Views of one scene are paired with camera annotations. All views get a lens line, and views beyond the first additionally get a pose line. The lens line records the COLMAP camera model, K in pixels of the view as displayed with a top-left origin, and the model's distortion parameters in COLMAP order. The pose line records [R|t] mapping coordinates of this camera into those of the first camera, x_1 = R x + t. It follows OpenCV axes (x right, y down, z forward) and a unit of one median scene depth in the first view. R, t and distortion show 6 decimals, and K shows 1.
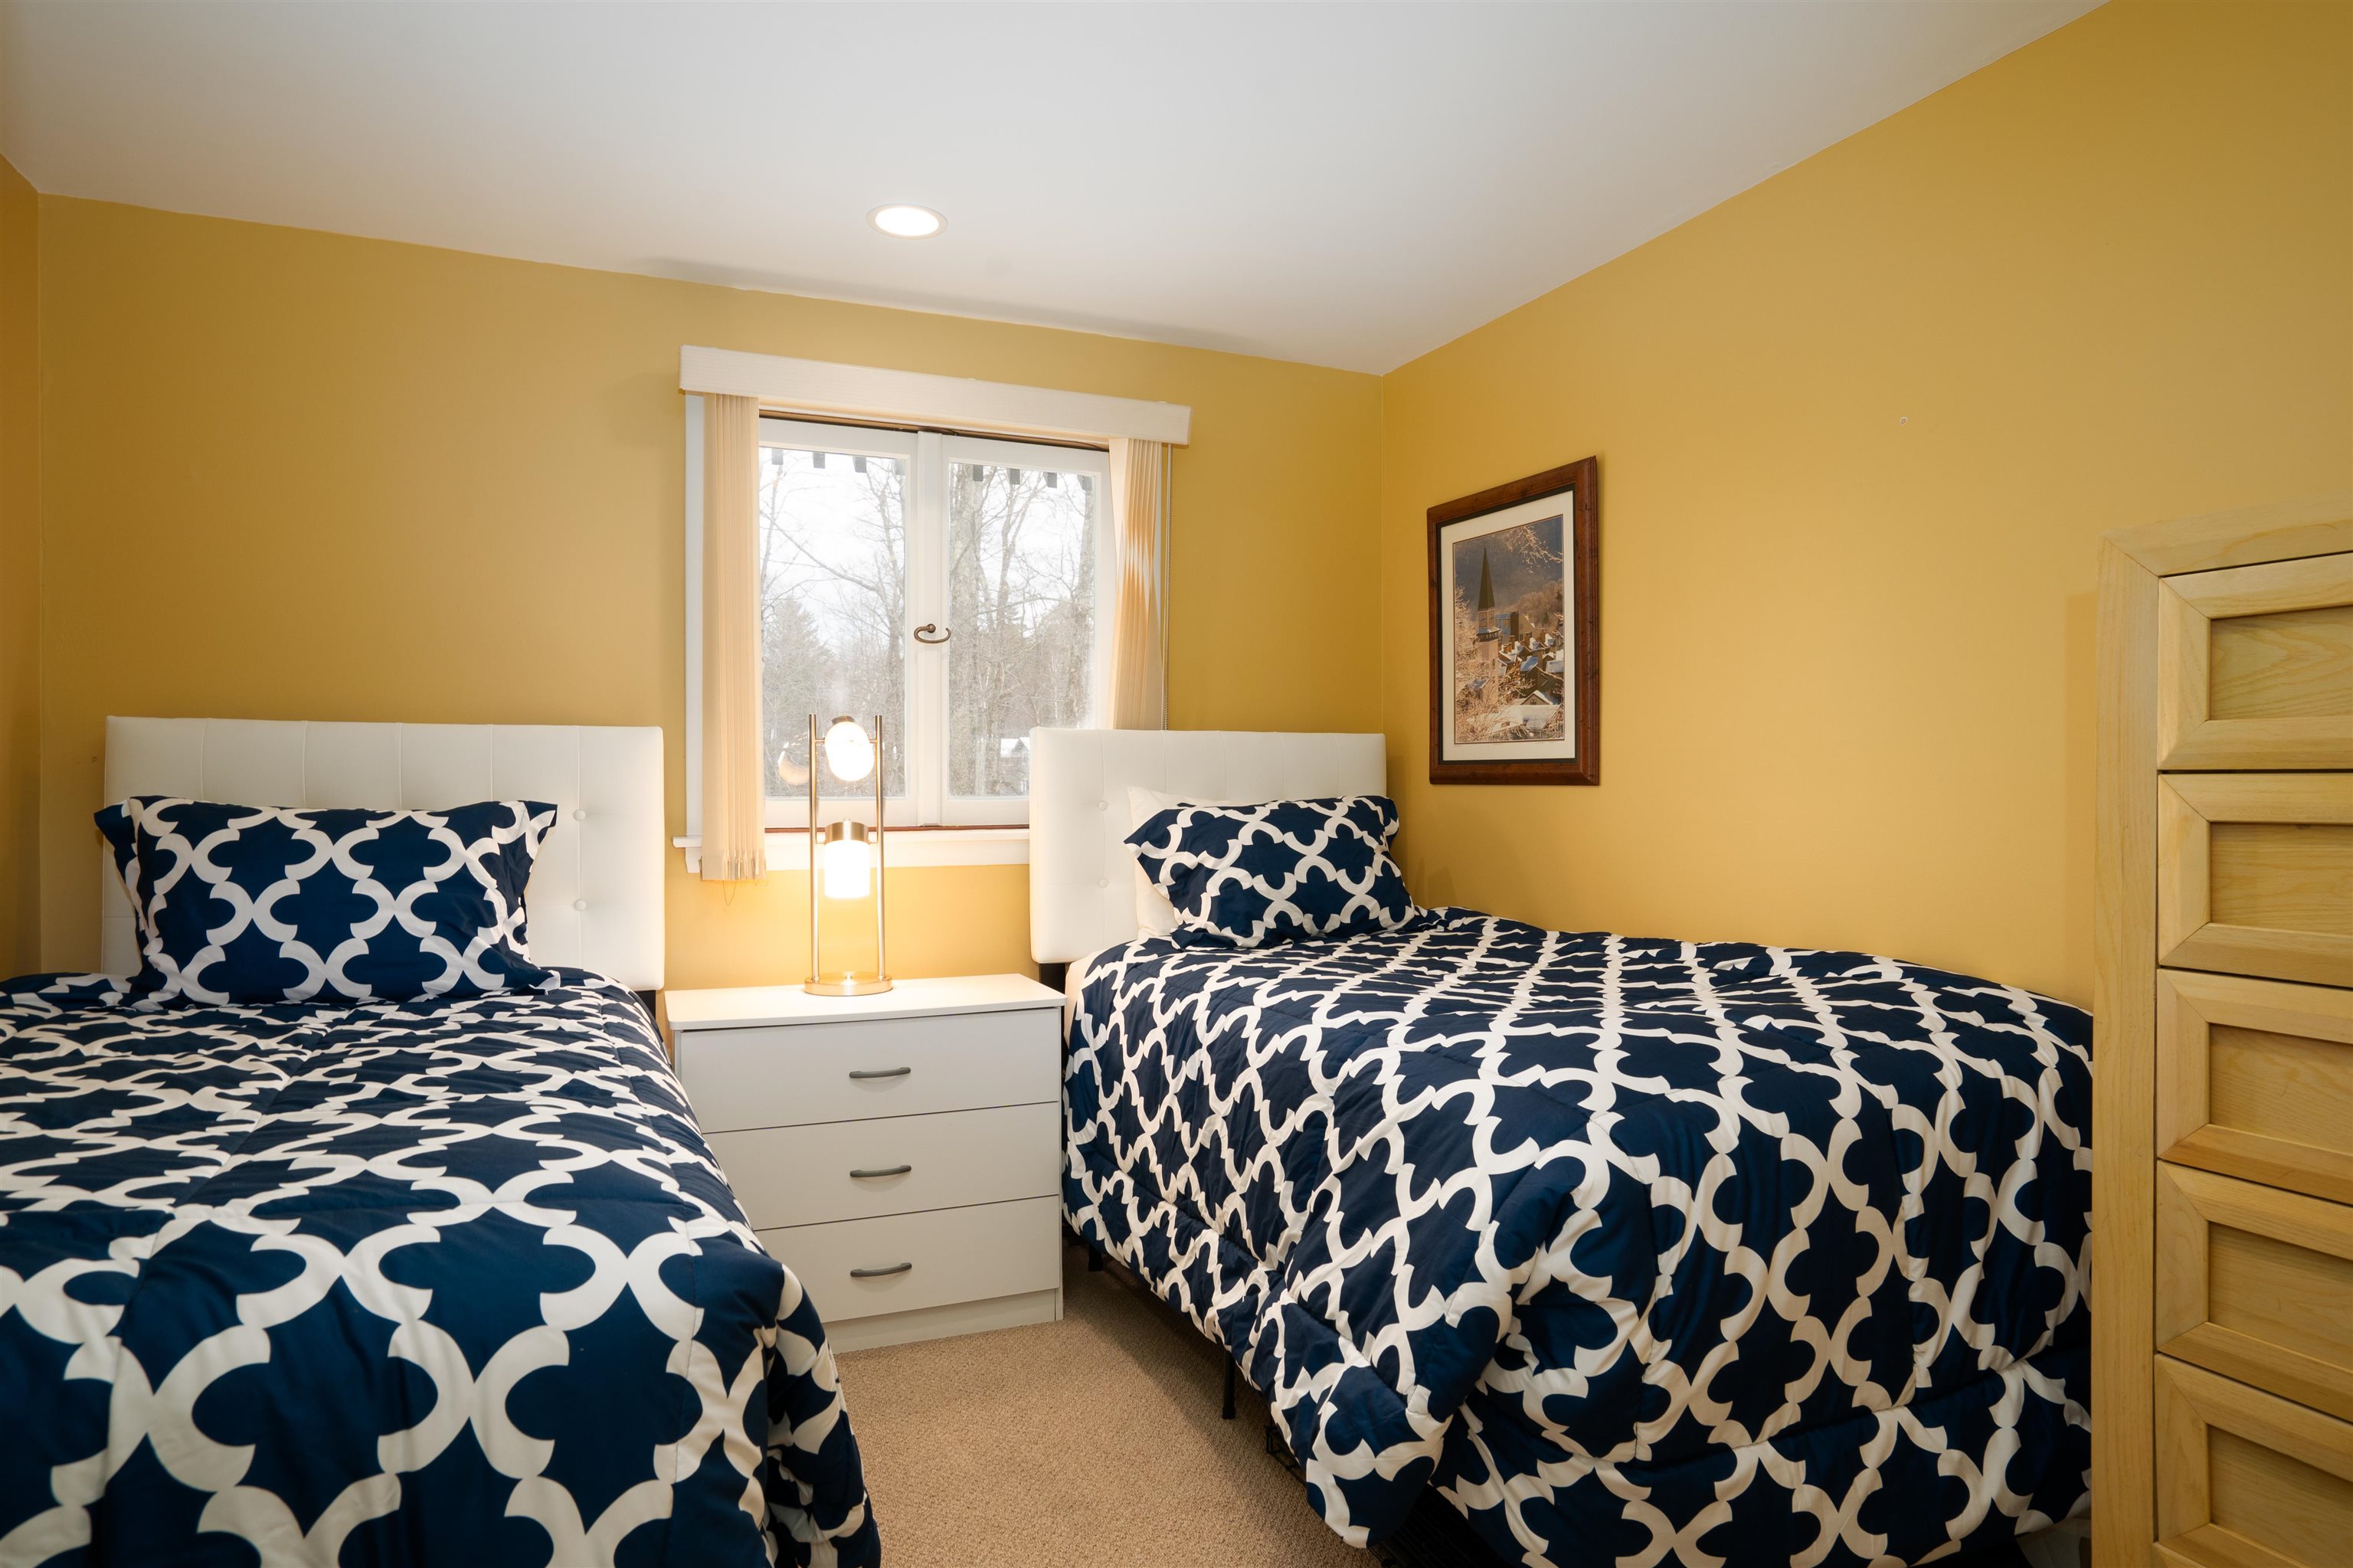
lens RADIAL K [[1293.7, 0, 1175.9], [0, 1293.7, 795.2], [0, 0, 1]] dist [-0.044385, 0.034299]
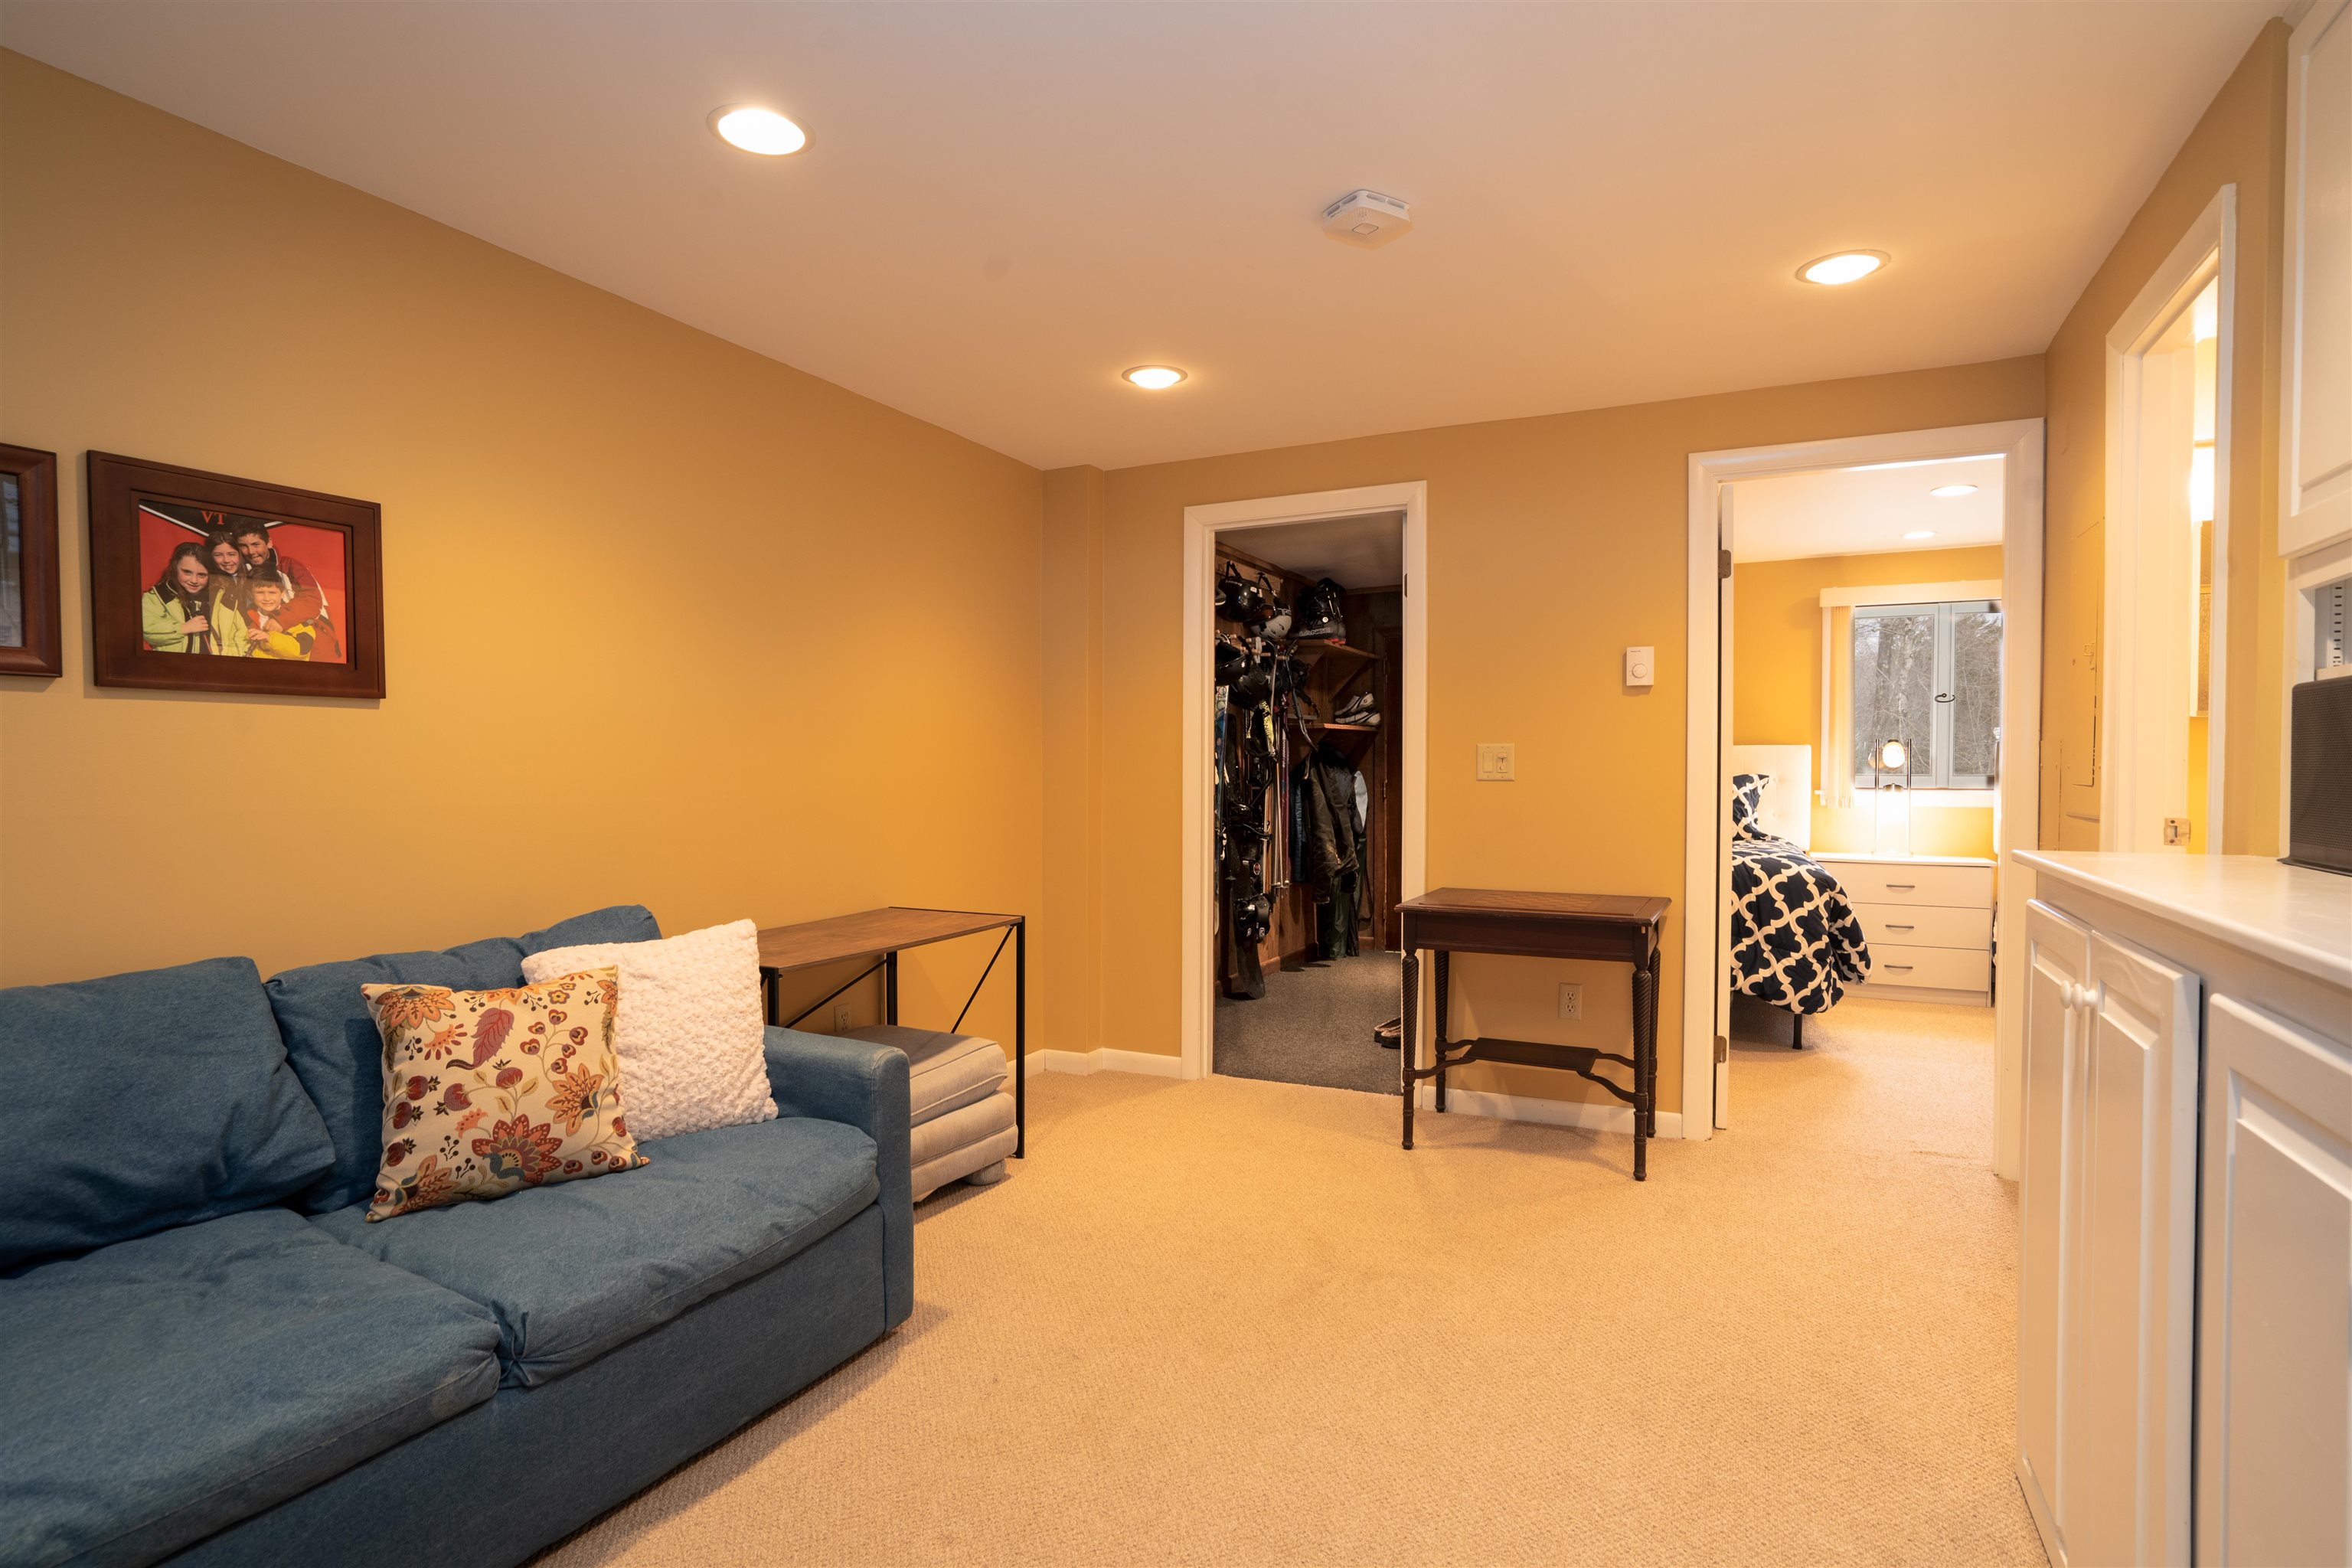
lens RADIAL K [[1210.9, 0, 1176.0], [0, 1210.9, 784.0], [0, 0, 1]] dist [0.000422, 0.000020]
pose [[0.648960, 0.015758, -0.760660, 0.710485], [-0.012314, 0.999872, 0.010208, 0.015516], [0.760723, 0.002742, 0.649071, -1.760885]]
